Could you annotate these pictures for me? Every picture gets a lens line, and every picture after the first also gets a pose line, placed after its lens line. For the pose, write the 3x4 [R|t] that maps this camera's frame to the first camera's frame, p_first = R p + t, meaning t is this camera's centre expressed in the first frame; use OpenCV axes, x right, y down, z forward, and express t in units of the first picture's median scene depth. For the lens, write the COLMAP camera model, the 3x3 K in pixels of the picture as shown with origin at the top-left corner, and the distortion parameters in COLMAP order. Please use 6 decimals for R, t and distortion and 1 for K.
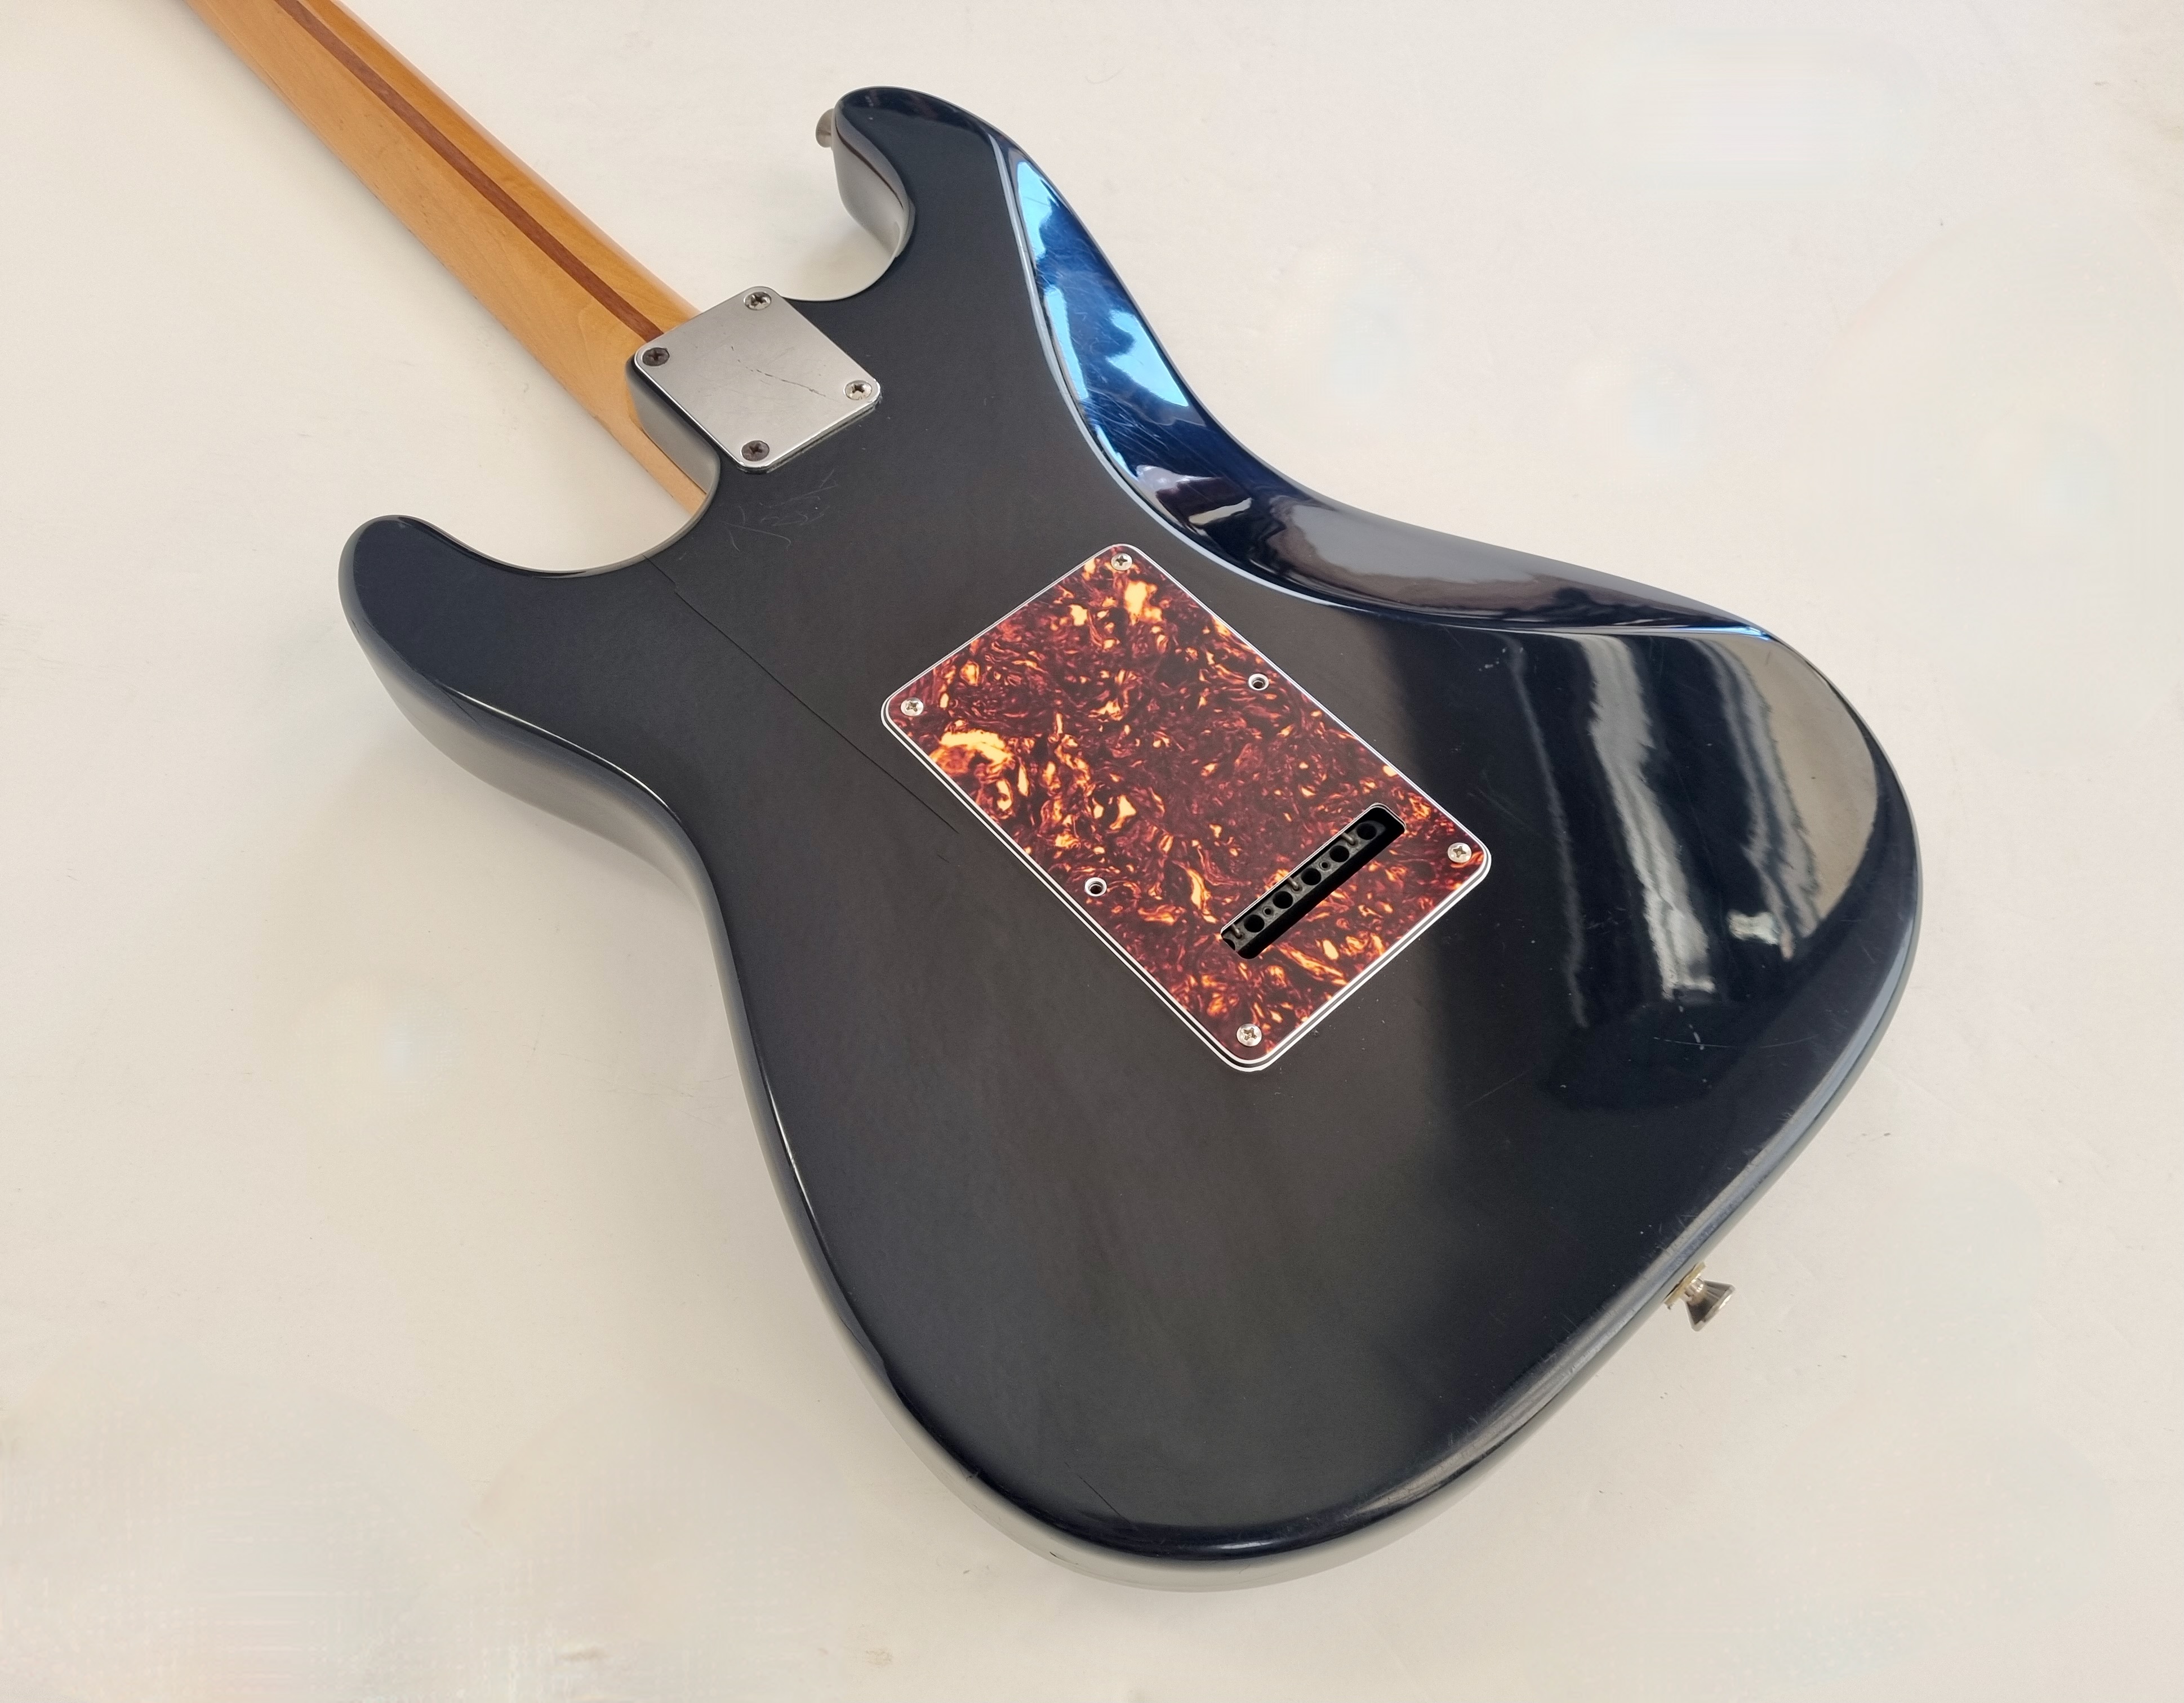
lens RADIAL K [[1661.5, 0, 1095.3], [0, 1661.5, 857.6], [0, 0, 1]] dist [0.012005, 0.000354]
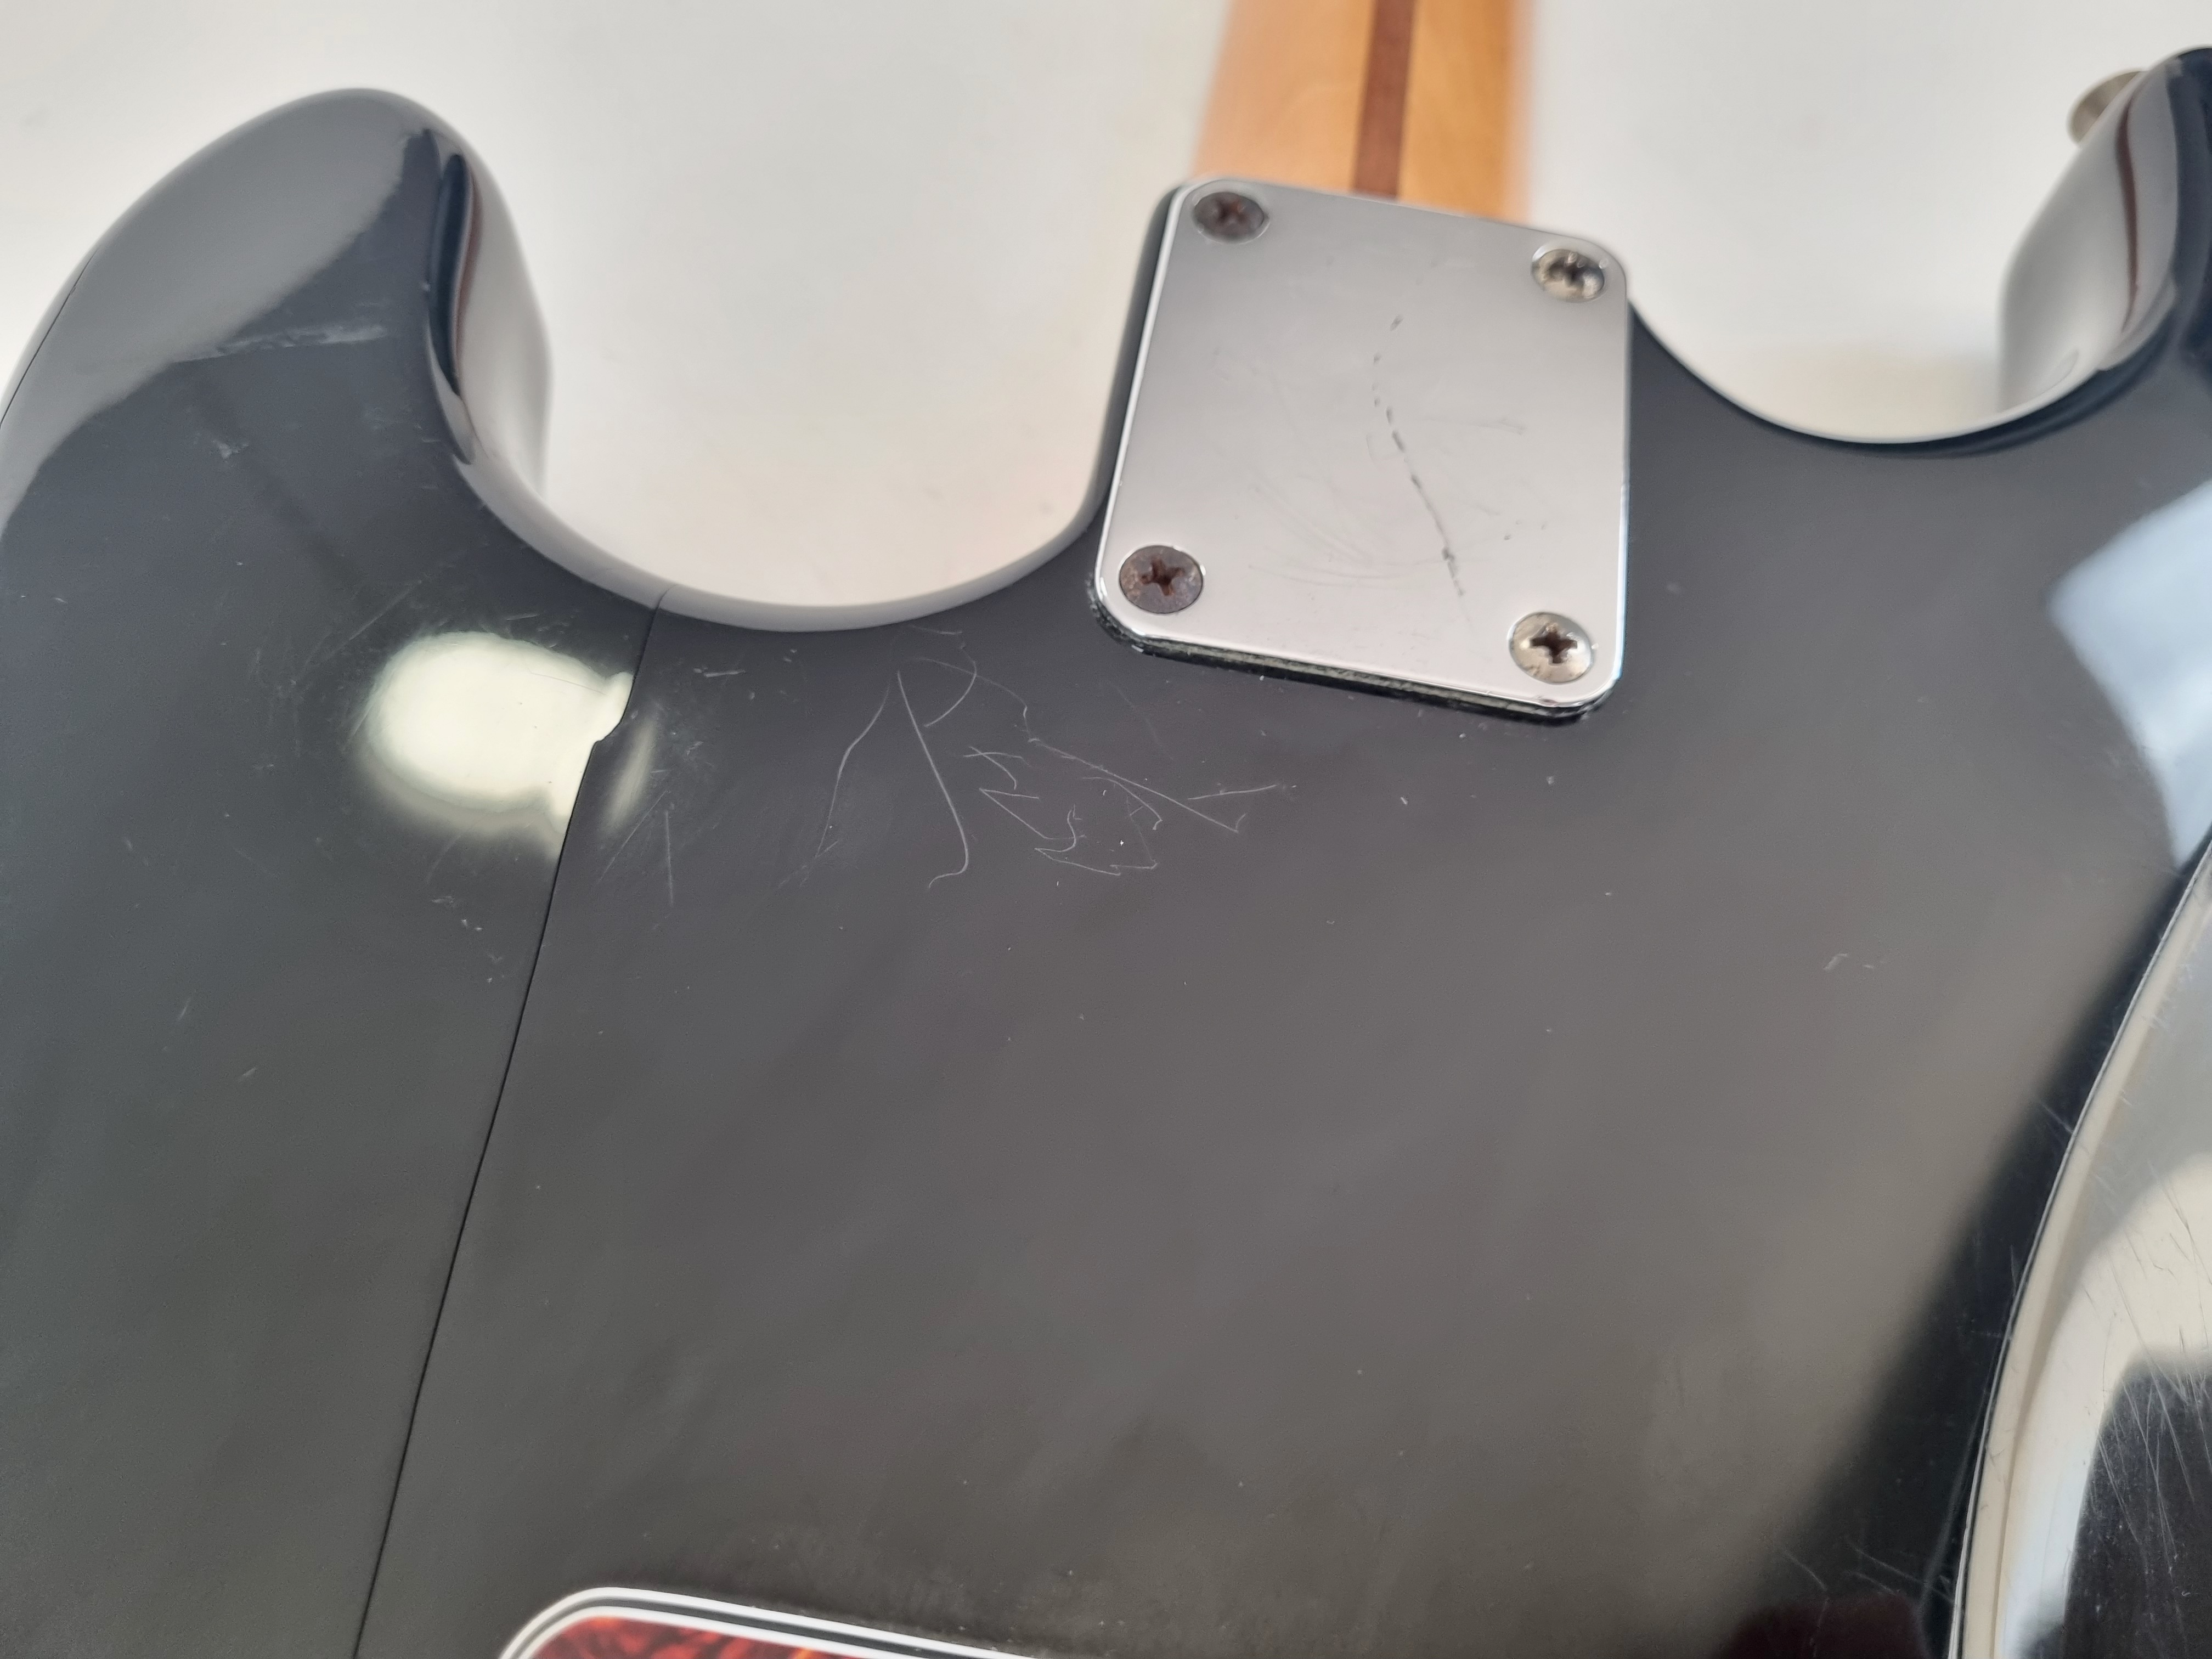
lens RADIAL K [[1688.1, 0, 1087.7], [0, 1688.1, 808.3], [0, 0, 1]] dist [0.009954, -0.021945]
pose [[0.621319, 0.695232, -0.361406, -0.069170], [-0.701920, 0.698835, 0.137619, -0.279175], [0.348240, 0.168173, 0.922197, 0.782787]]
